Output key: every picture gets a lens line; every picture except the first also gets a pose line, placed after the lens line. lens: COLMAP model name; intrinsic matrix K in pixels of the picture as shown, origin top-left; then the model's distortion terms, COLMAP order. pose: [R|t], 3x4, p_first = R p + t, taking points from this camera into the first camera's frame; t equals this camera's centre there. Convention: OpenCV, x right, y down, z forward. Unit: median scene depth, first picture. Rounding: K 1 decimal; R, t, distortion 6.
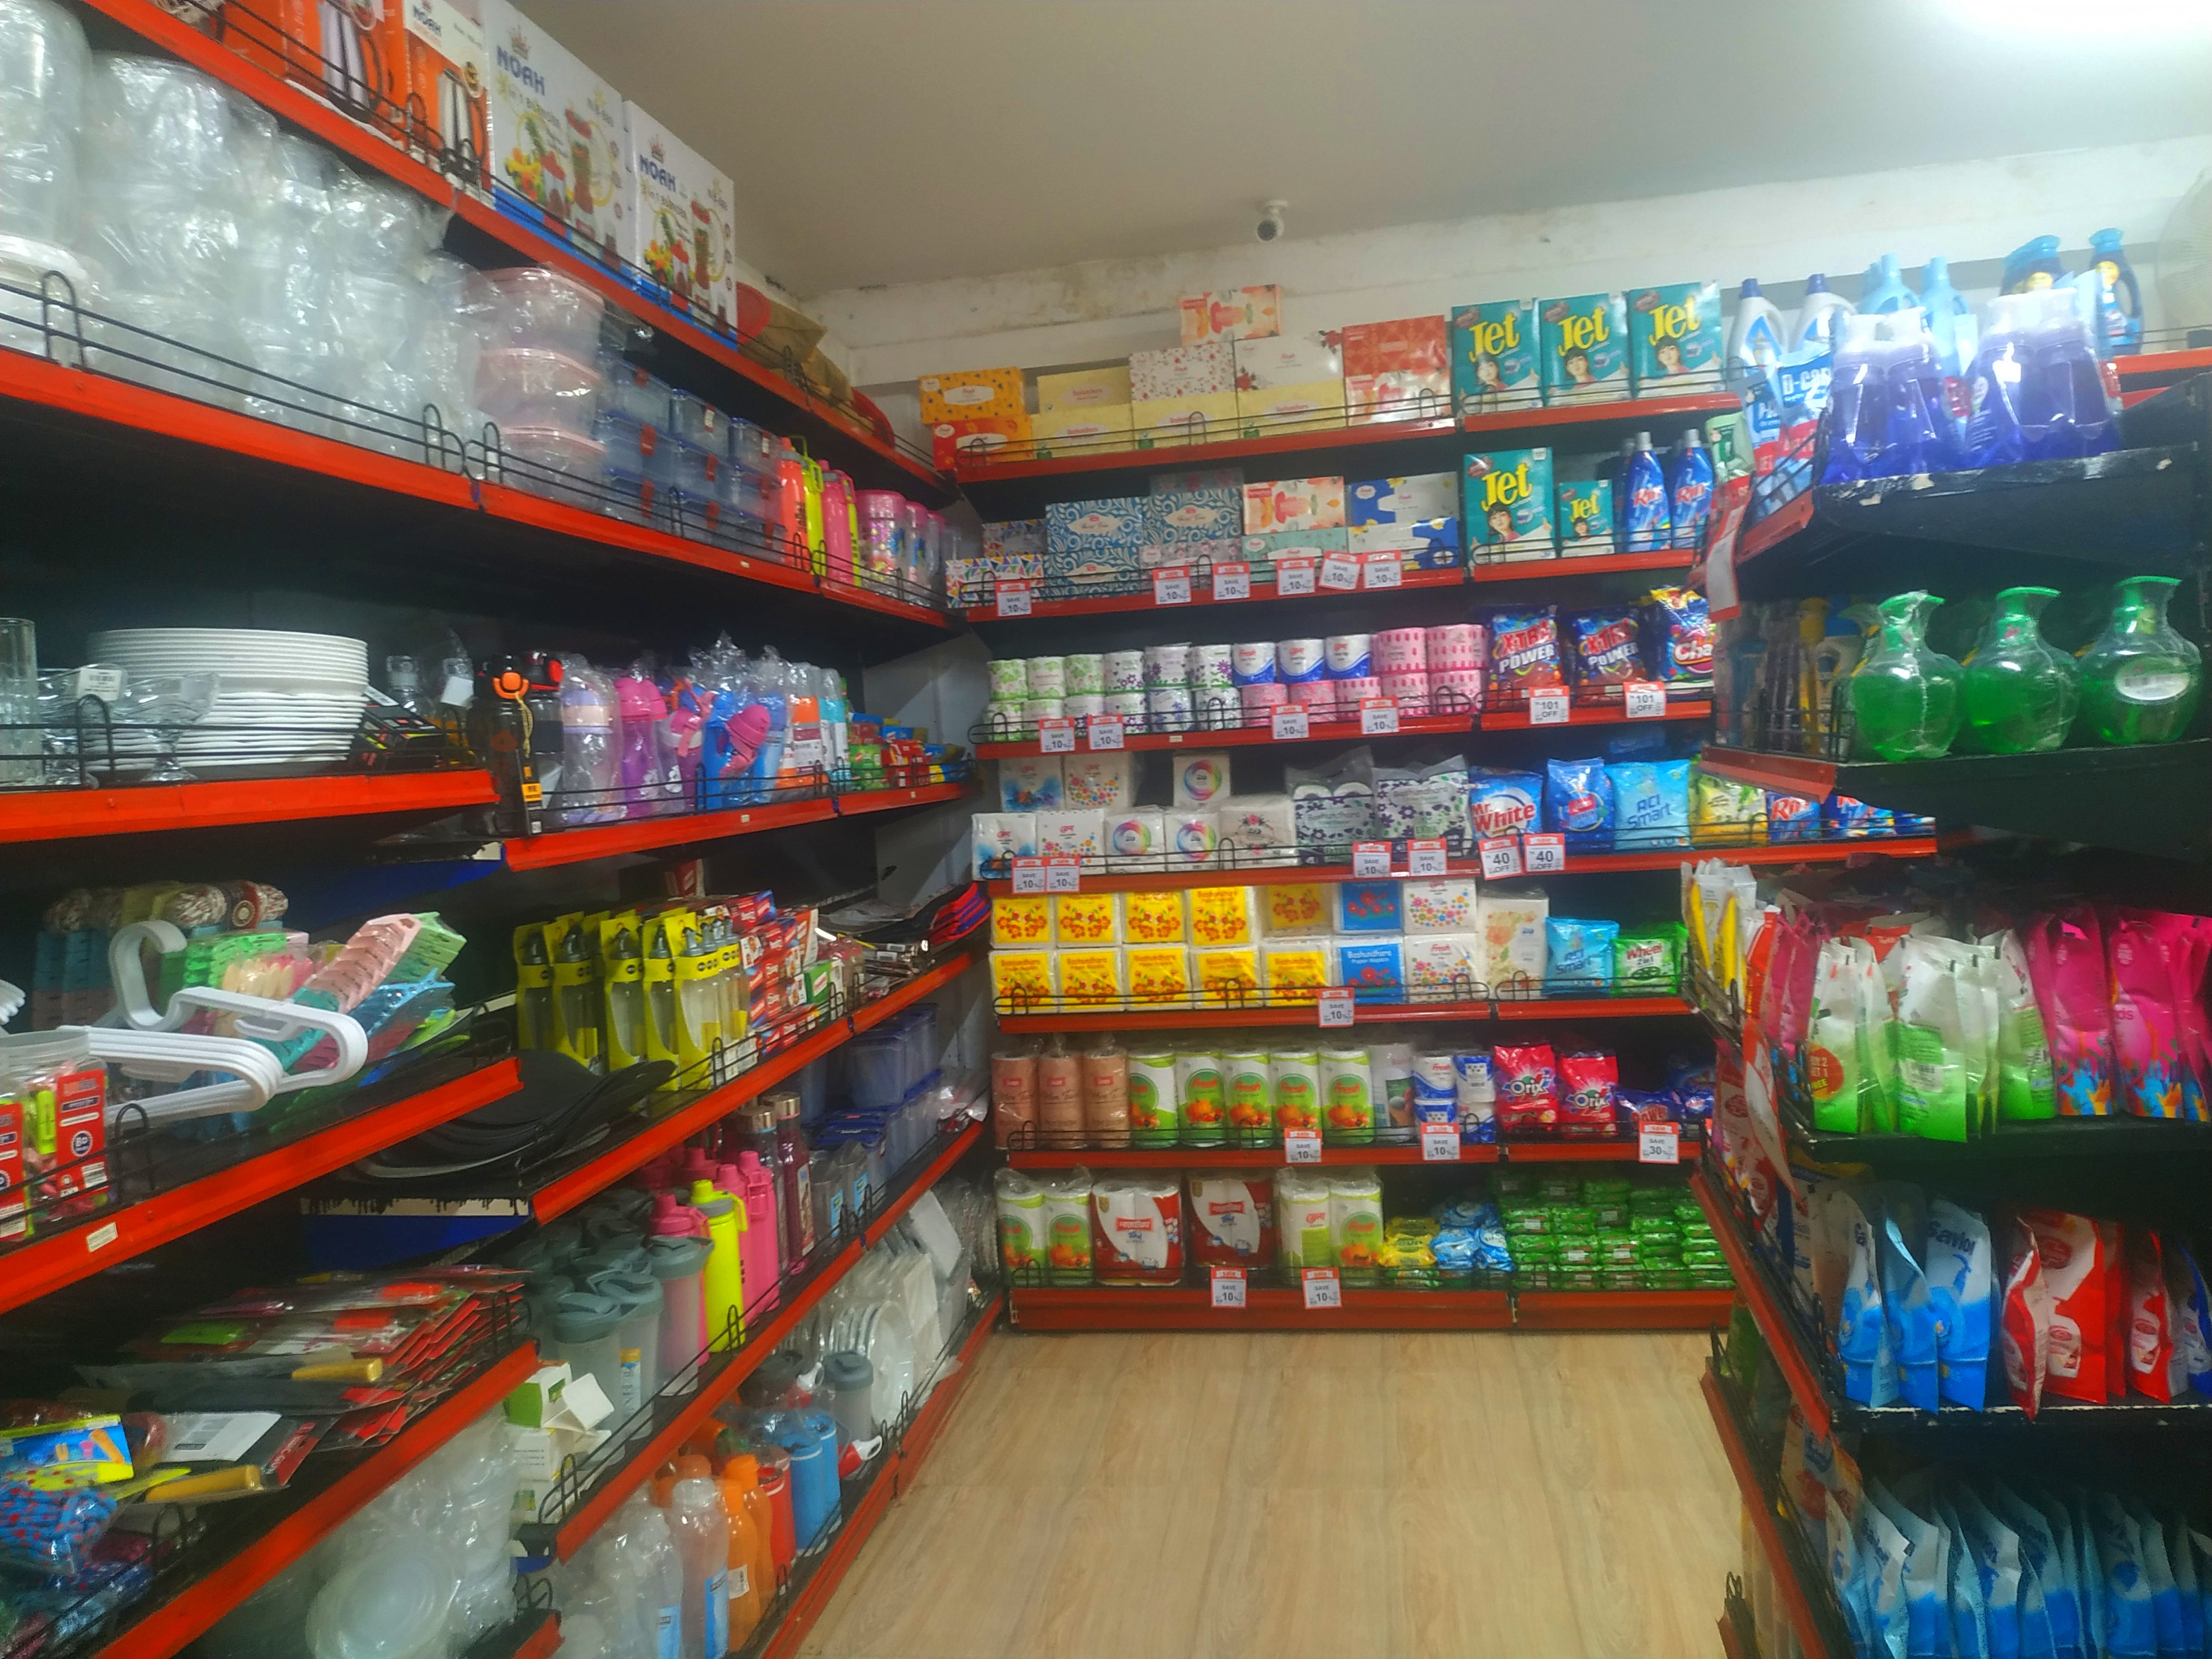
lens RADIAL K [[1553.5, 0, 1106.0], [0, 1553.5, 829.5], [0, 0, 1]] dist [0.146962, -0.000492]
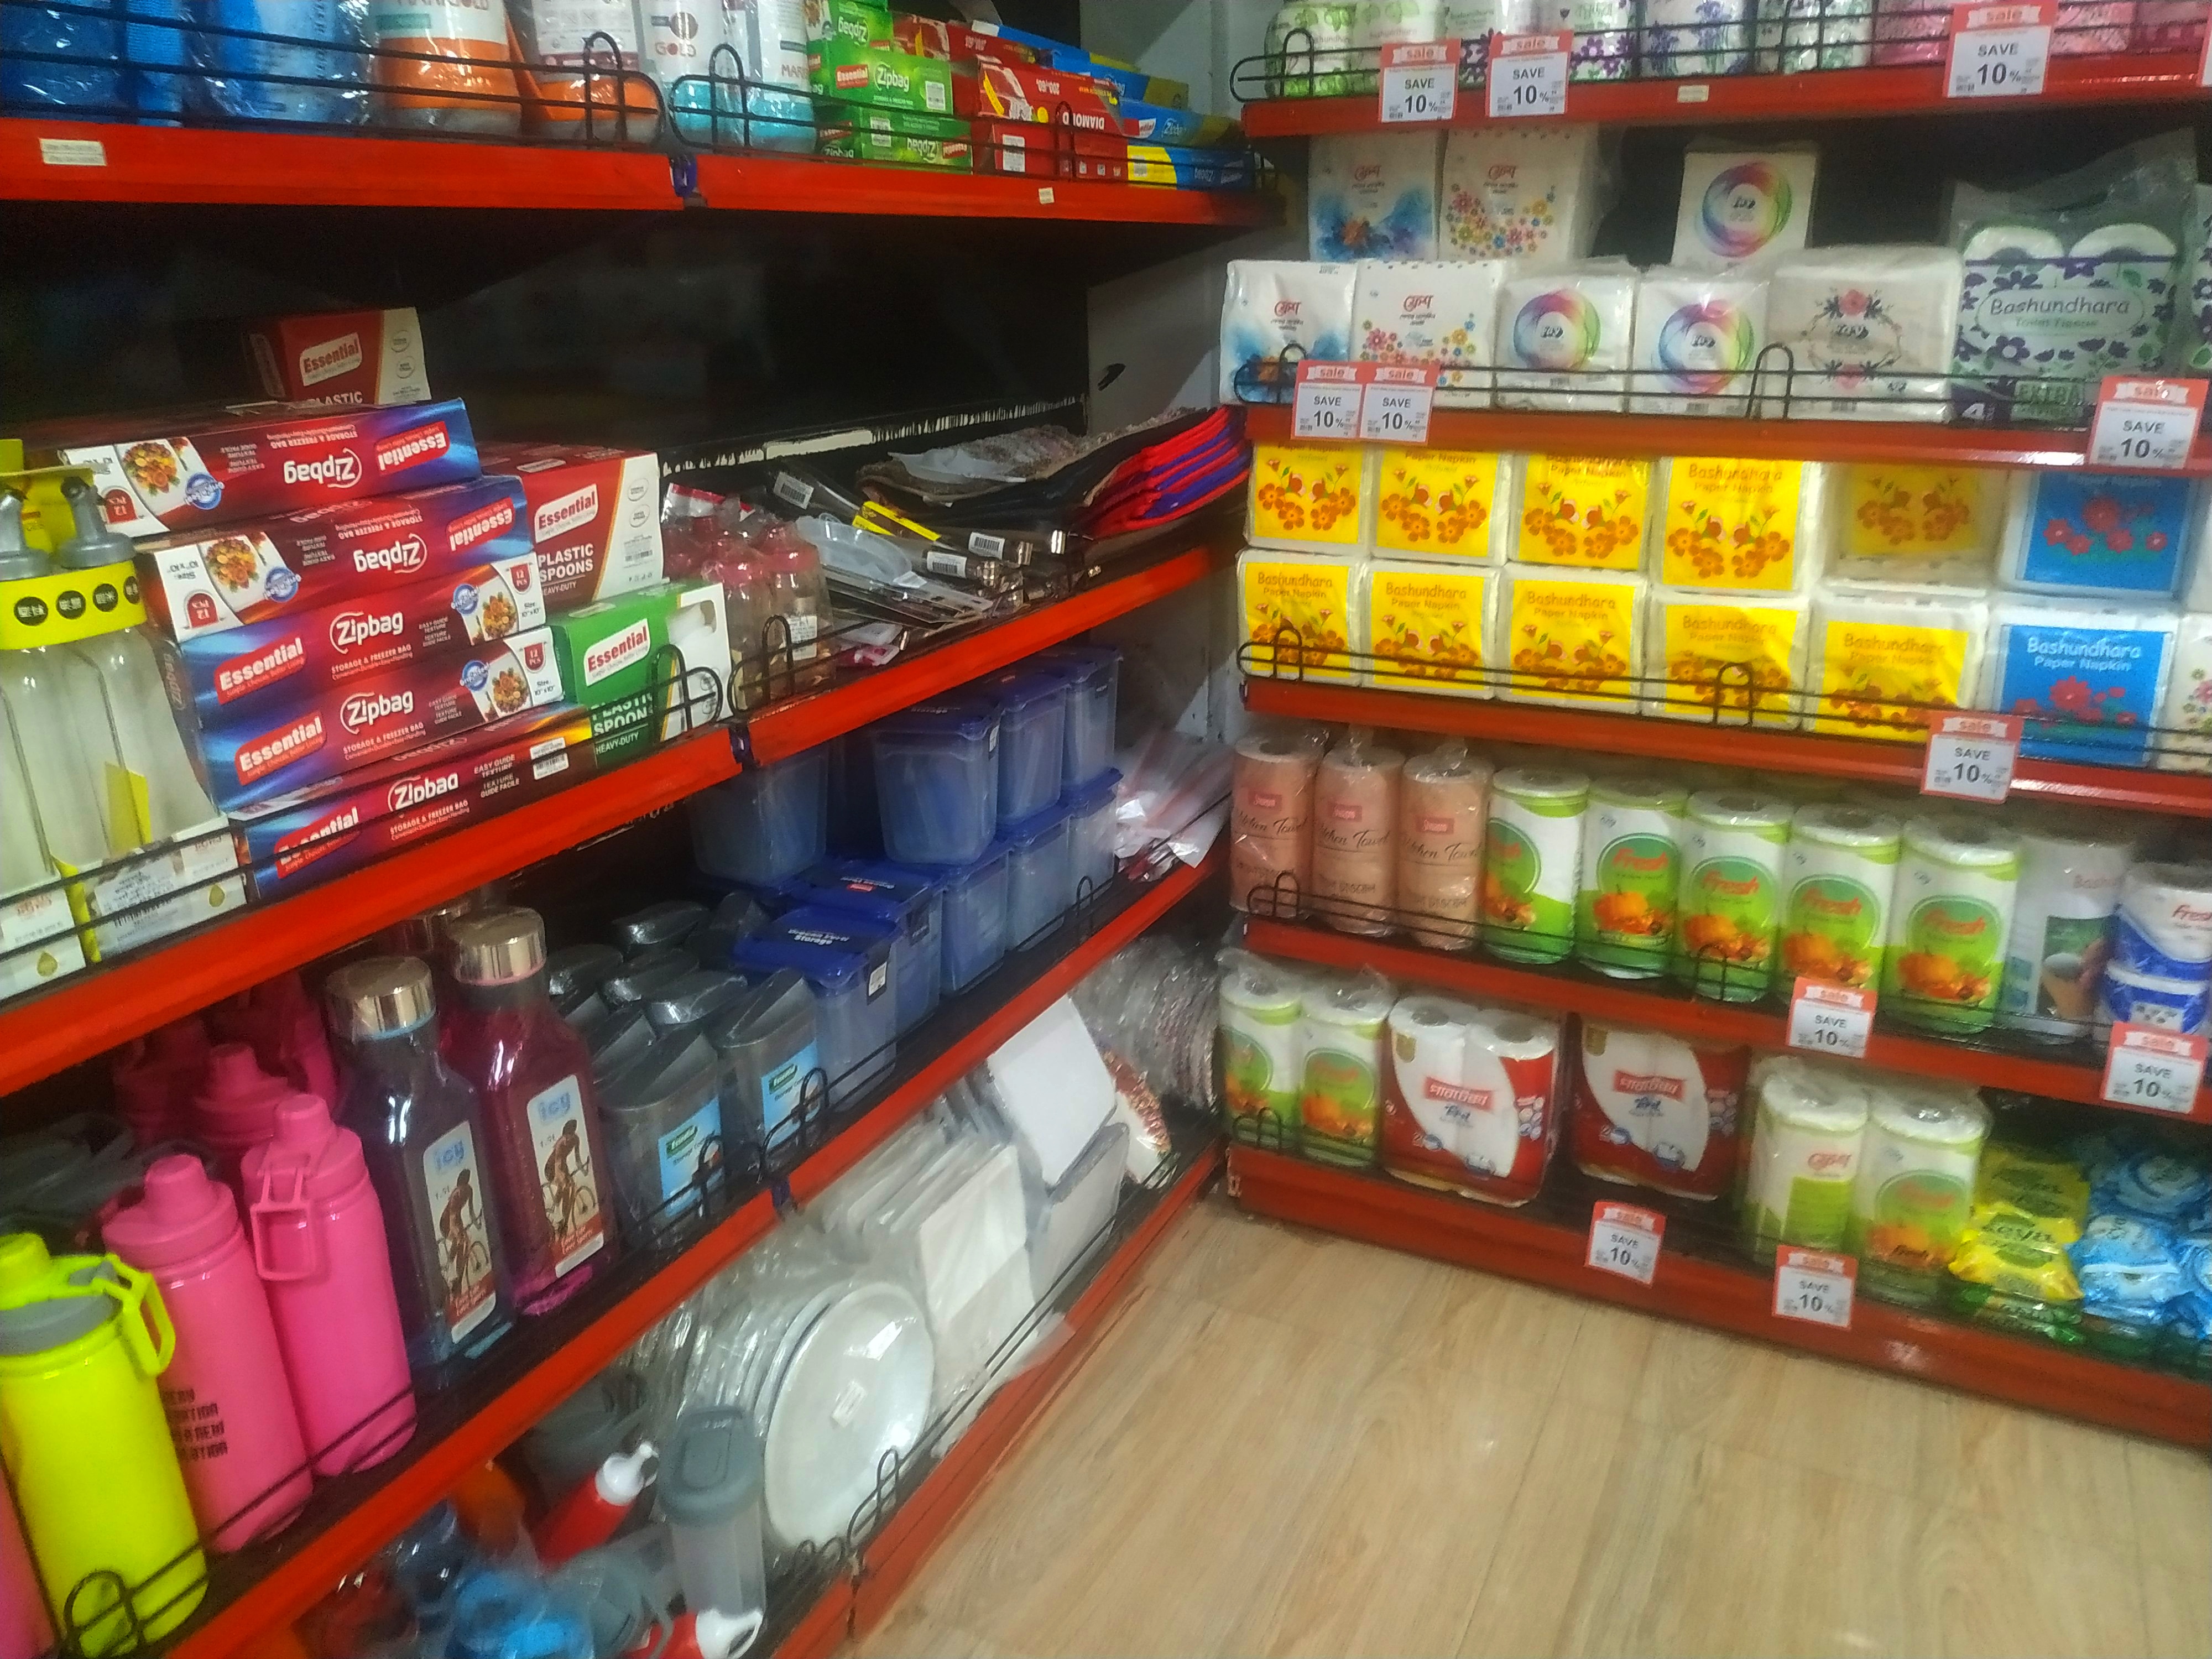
lens RADIAL K [[1622.8, 0, 1106.0], [0, 1622.8, 829.5], [0, 0, 1]] dist [0.025608, -0.064400]
pose [[0.953624, 0.141136, -0.265862, 0.037837], [-0.056571, 0.951555, 0.302229, 0.007754], [0.295637, -0.273173, 0.915410, 0.488443]]
